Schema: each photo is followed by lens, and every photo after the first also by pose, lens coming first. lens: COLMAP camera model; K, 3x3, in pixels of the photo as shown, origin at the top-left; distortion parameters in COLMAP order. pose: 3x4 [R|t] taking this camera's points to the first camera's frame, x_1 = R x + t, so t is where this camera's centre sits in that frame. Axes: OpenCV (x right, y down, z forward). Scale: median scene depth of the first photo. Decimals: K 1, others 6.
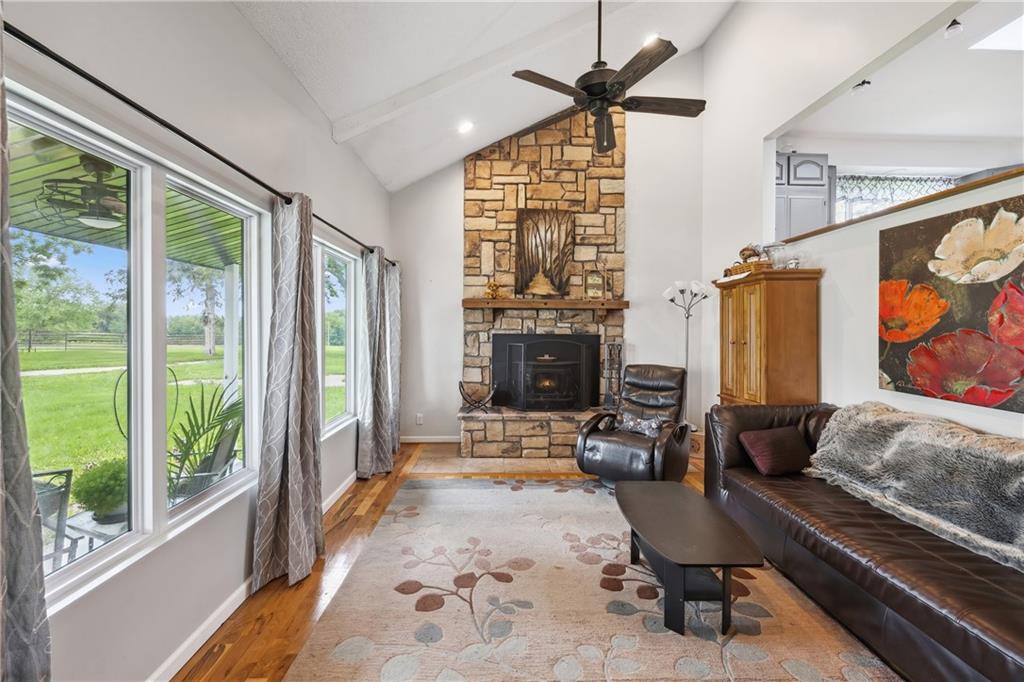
lens RADIAL K [[395.6, 0, 507.6], [0, 395.6, 328.8], [0, 0, 1]] dist [-0.001399, 0.000031]
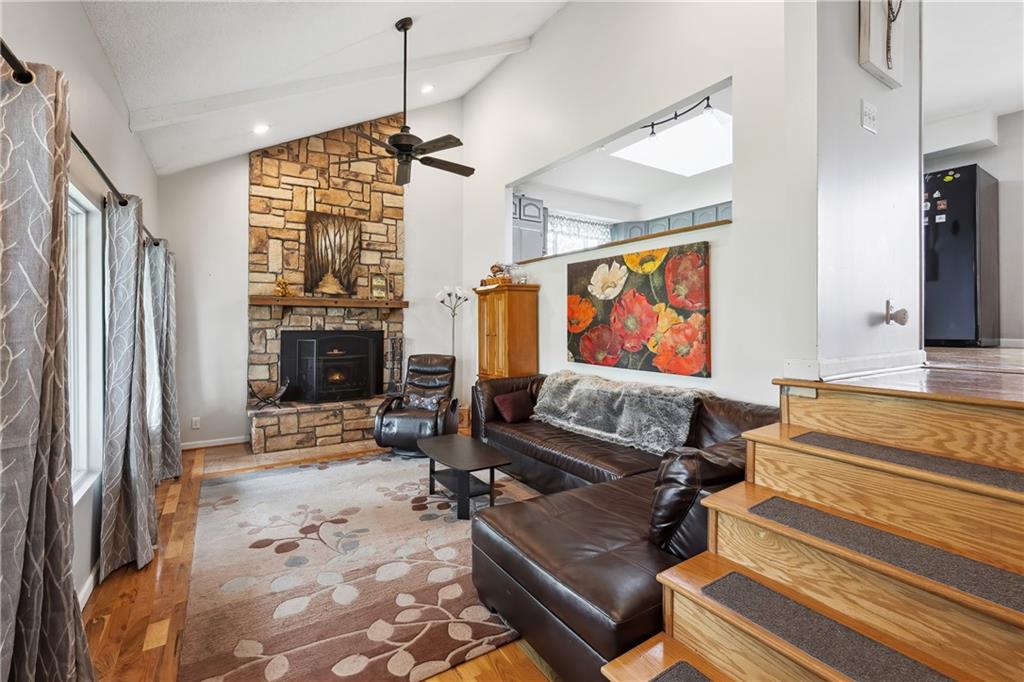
lens RADIAL K [[425.1, 0, 462.6], [0, 425.1, 323.5], [0, 0, 1]] dist [-0.001009, 0.000006]
pose [[0.883444, -0.002865, 0.468528, -0.174700], [0.004501, 0.999987, -0.002372, -0.001566], [-0.468515, 0.004205, 0.883445, -0.231313]]
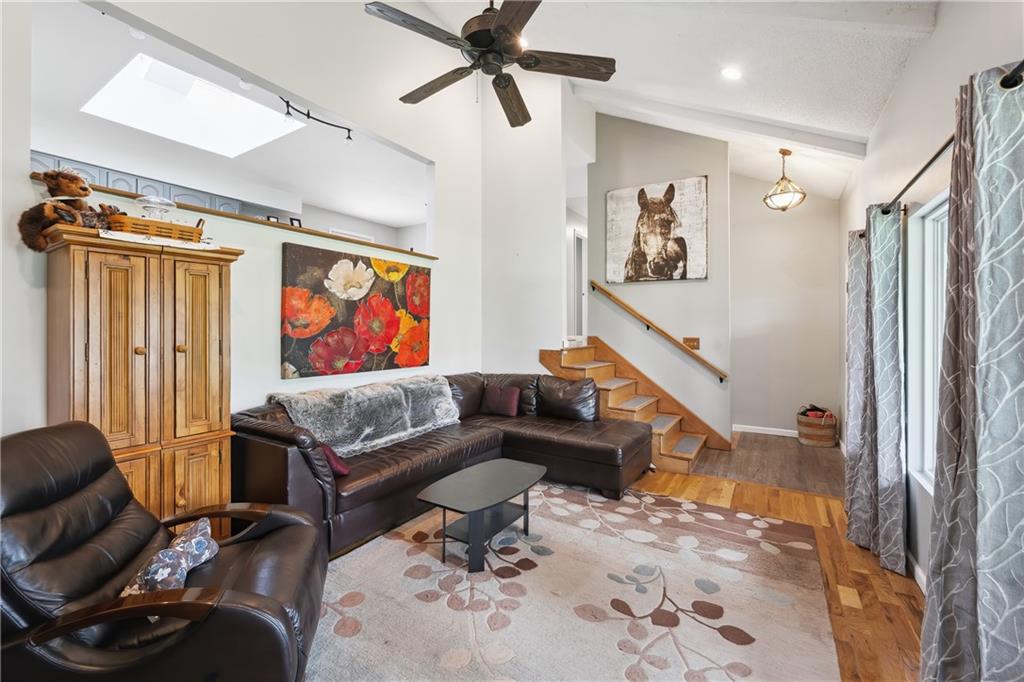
lens RADIAL K [[420.5, 0, 508.4], [0, 420.5, 327.3], [0, 0, 1]] dist [-0.000969, 0.000061]
pose [[-0.828809, -0.005373, 0.559506, -0.192749], [-0.004342, 0.999986, 0.003171, -0.004516], [-0.559515, 0.000198, -0.828820, 1.126669]]
